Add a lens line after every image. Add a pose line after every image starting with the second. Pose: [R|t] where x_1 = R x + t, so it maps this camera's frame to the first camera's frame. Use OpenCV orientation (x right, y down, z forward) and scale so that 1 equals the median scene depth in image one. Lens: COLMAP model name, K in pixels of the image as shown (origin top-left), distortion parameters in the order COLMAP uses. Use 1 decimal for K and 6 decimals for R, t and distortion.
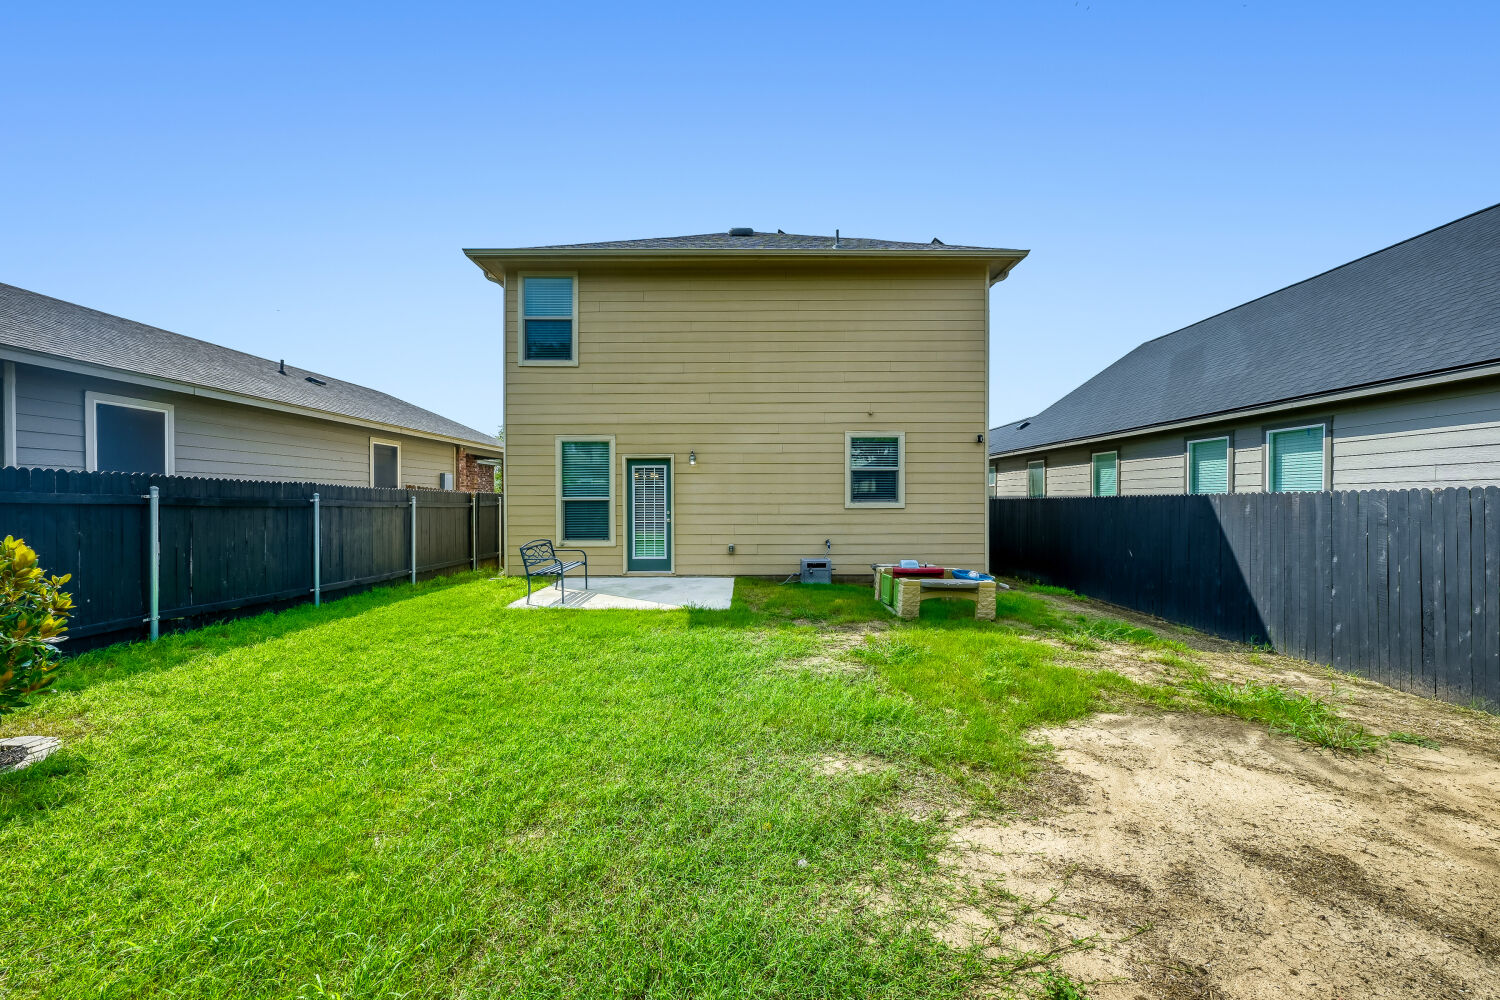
lens RADIAL K [[589.2, 0, 751.3], [0, 589.2, 504.6], [0, 0, 1]] dist [-0.000342, -0.000138]
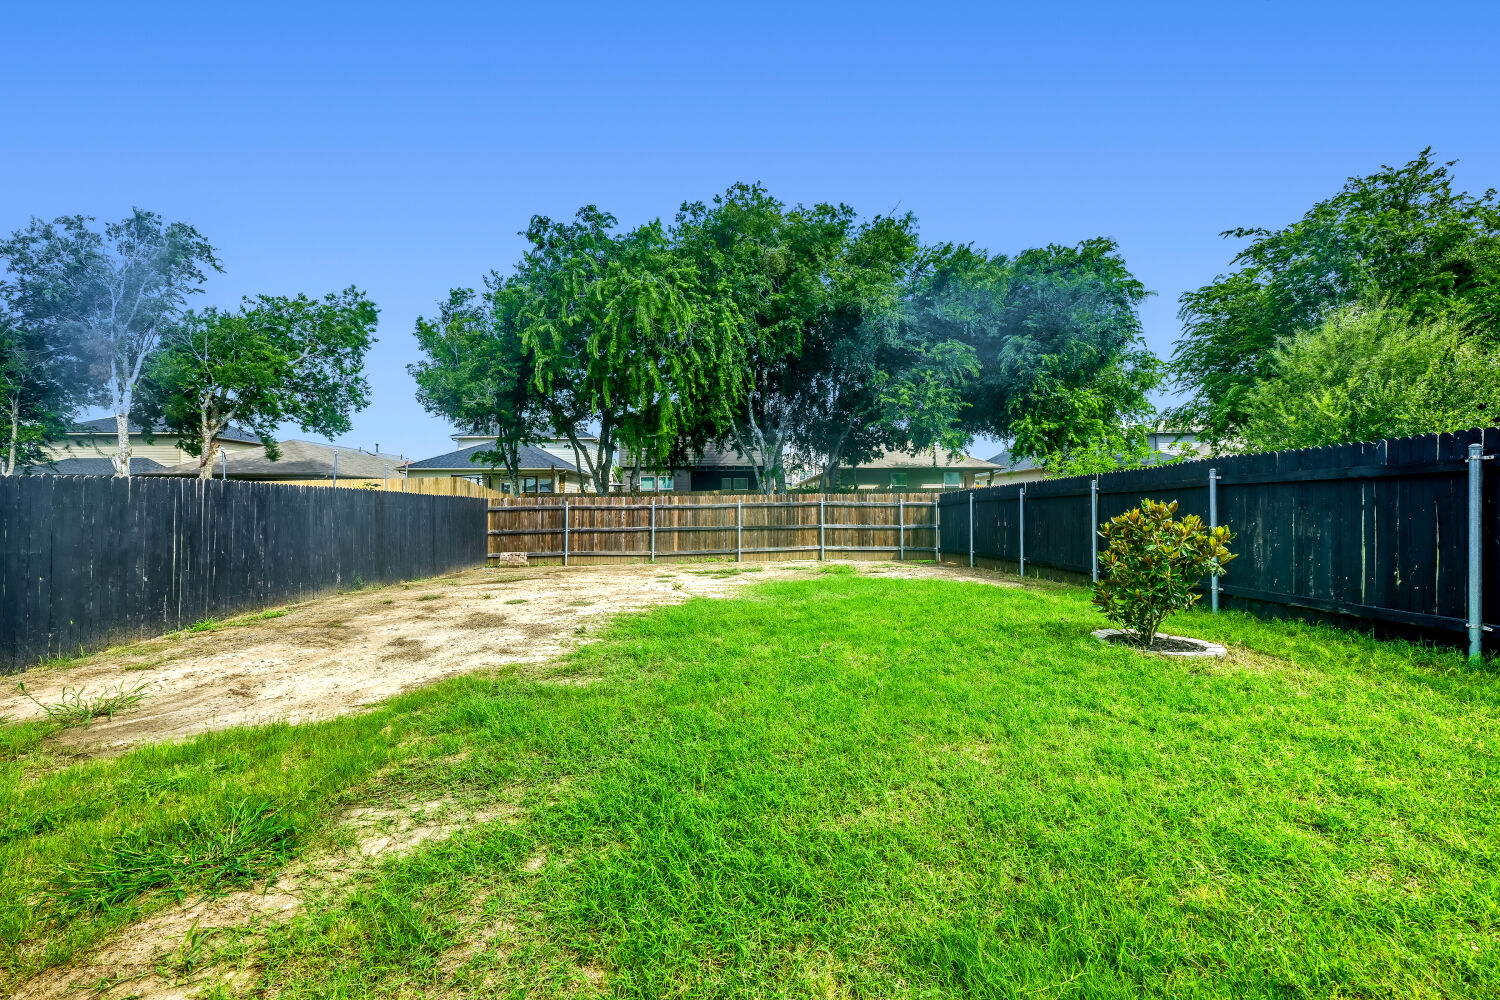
lens RADIAL K [[589.2, 0, 751.3], [0, 589.2, 504.6], [0, 0, 1]] dist [-0.000342, -0.000138]
pose [[-0.998957, 0.014696, -0.043242, -0.159833], [0.015178, 0.999826, -0.010839, 0.053157], [0.043076, -0.011484, -0.999006, 2.018463]]
